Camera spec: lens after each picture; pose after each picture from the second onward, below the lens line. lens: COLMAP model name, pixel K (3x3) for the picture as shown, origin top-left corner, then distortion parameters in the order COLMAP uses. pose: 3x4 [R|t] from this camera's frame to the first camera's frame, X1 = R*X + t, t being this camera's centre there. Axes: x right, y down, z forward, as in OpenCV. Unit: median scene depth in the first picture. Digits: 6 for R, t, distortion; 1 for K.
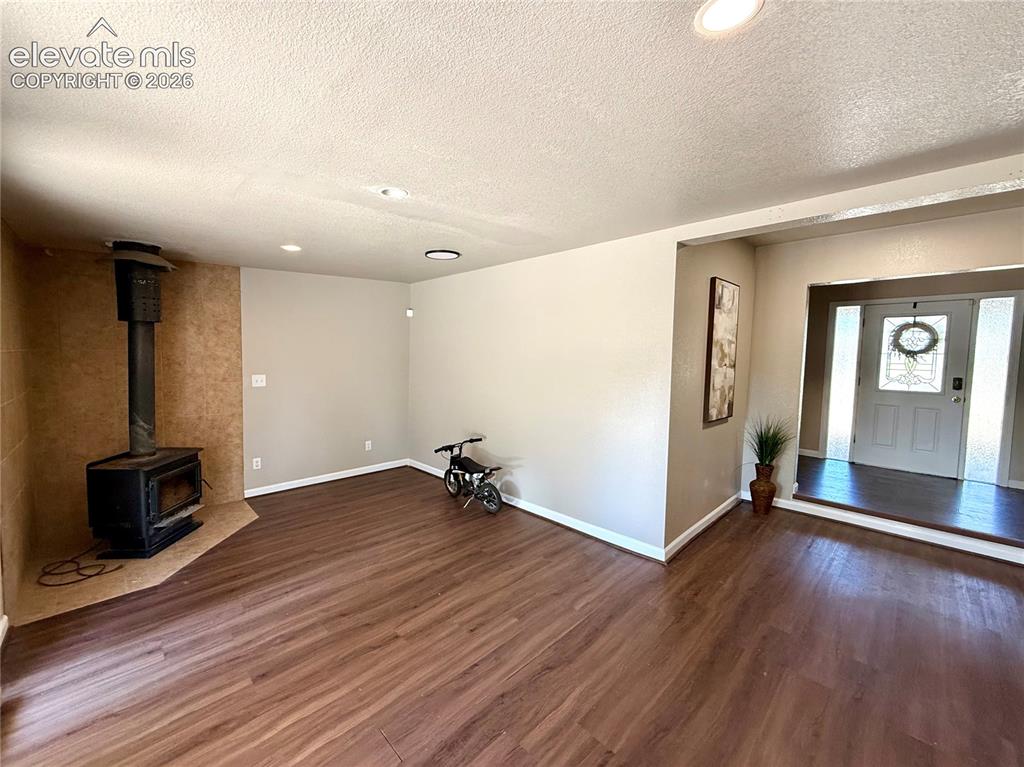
lens RADIAL K [[408.4, 0, 514.3], [0, 408.4, 382.0], [0, 0, 1]] dist [-0.004213, -0.000283]
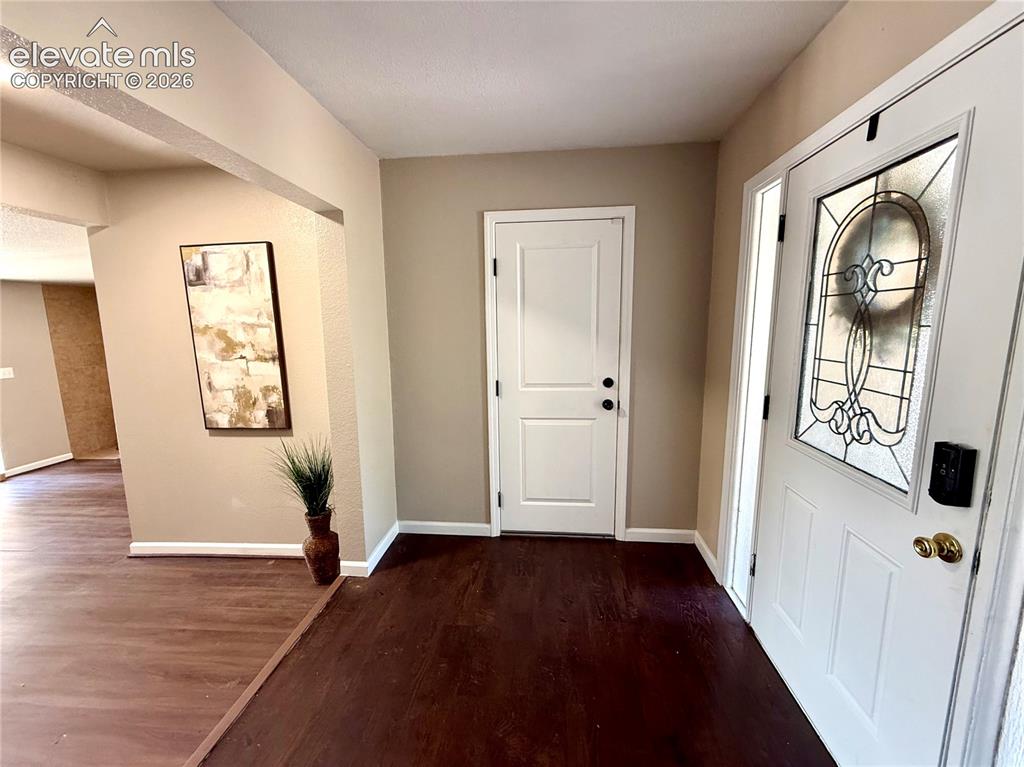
lens RADIAL K [[408.4, 0, 516.1], [0, 408.4, 382.6], [0, 0, 1]] dist [-0.004213, -0.000283]
pose [[0.655943, 0.086439, -0.749844, 1.044617], [-0.028866, 0.995567, 0.089514, -0.050364], [0.754258, -0.037071, 0.655531, 0.672107]]
